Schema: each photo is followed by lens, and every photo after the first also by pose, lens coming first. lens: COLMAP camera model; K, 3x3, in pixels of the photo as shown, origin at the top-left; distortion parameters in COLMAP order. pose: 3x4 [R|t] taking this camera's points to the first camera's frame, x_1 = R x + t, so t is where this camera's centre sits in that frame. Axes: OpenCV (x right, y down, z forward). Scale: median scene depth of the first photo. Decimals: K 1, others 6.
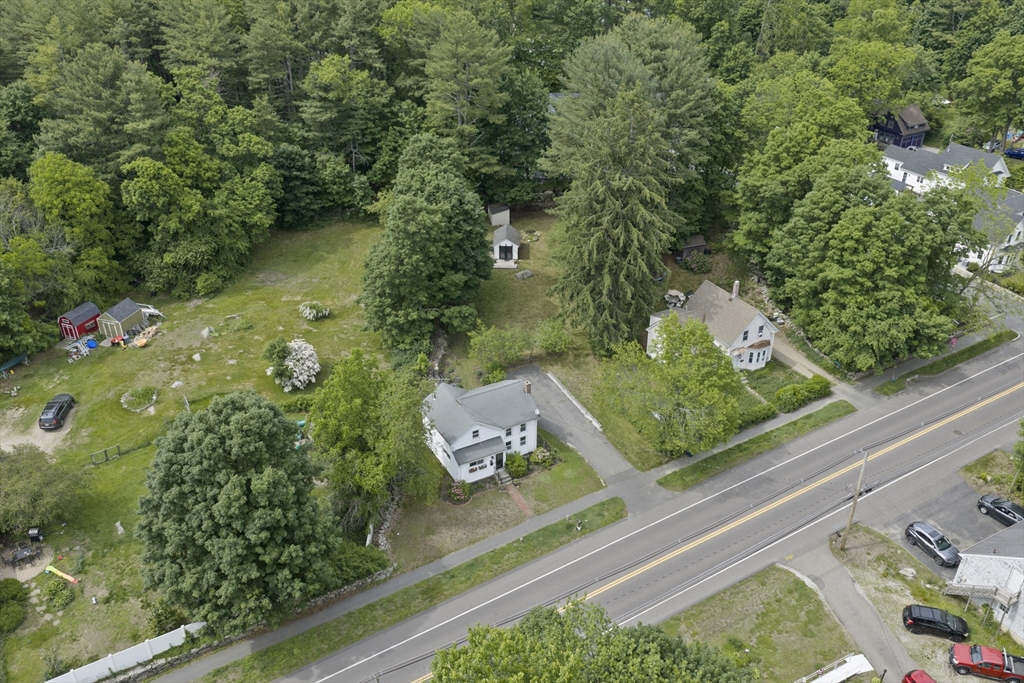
lens RADIAL K [[839.6, 0, 512.0], [0, 839.6, 341.5], [0, 0, 1]] dist [0.025337, -0.002449]
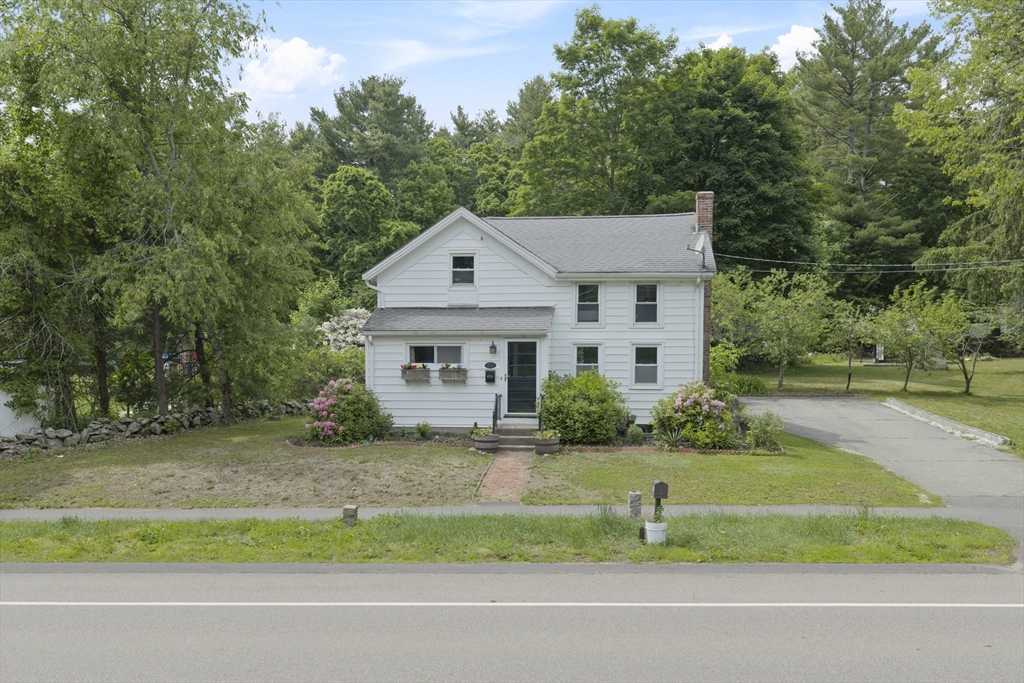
lens RADIAL K [[863.4, 0, 509.7], [0, 863.4, 403.5], [0, 0, 1]] dist [-0.001227, 0.000905]
pose [[0.815189, 0.031791, -0.578322, 0.142634], [-0.290557, 0.886209, -0.360846, 0.245589], [0.501042, 0.462193, 0.731665, 0.763081]]
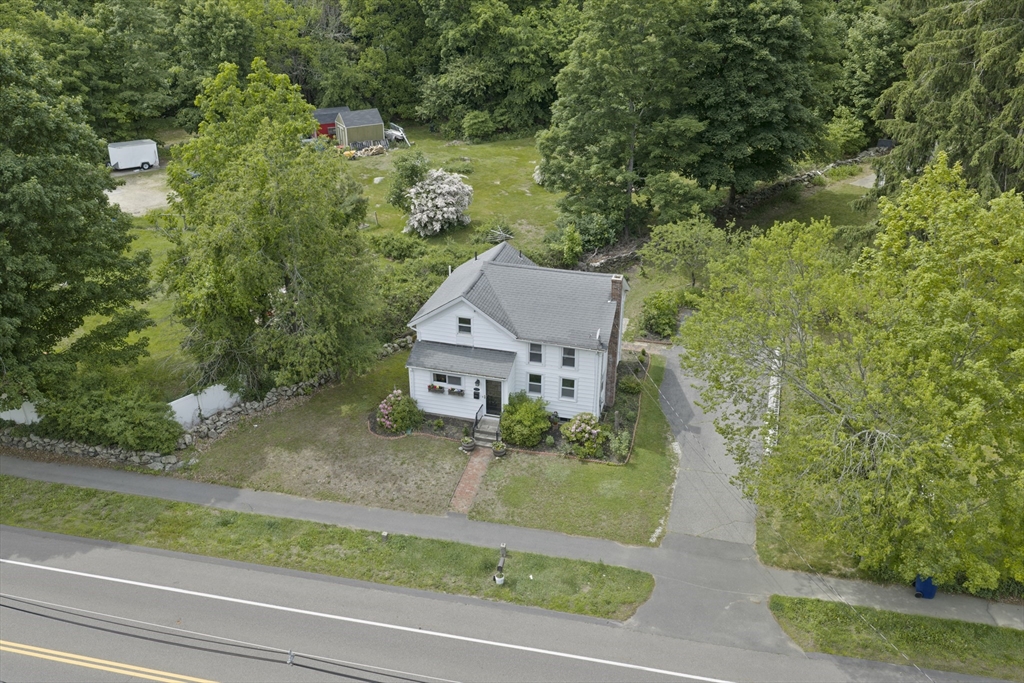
lens RADIAL K [[846.0, 0, 512.0], [0, 846.0, 341.5], [0, 0, 1]] dist [0.007337, -0.007020]
pose [[0.714479, 0.316090, -0.624185, 0.285185], [-0.350138, 0.933915, 0.072149, 0.068382], [0.605741, 0.167002, 0.777938, 0.587707]]
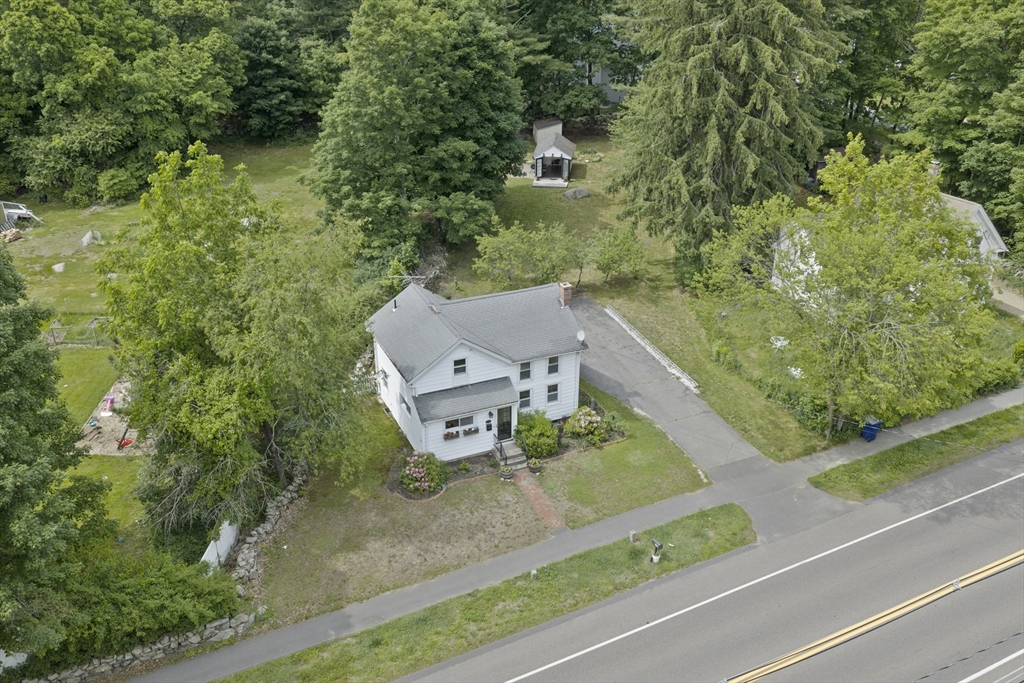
lens RADIAL K [[846.0, 0, 512.0], [0, 846.0, 341.5], [0, 0, 1]] dist [0.007337, -0.007020]
pose [[0.996225, 0.039693, -0.077200, 0.027335], [-0.044930, 0.996718, -0.067333, 0.121859], [0.074274, 0.070548, 0.994739, 0.454698]]
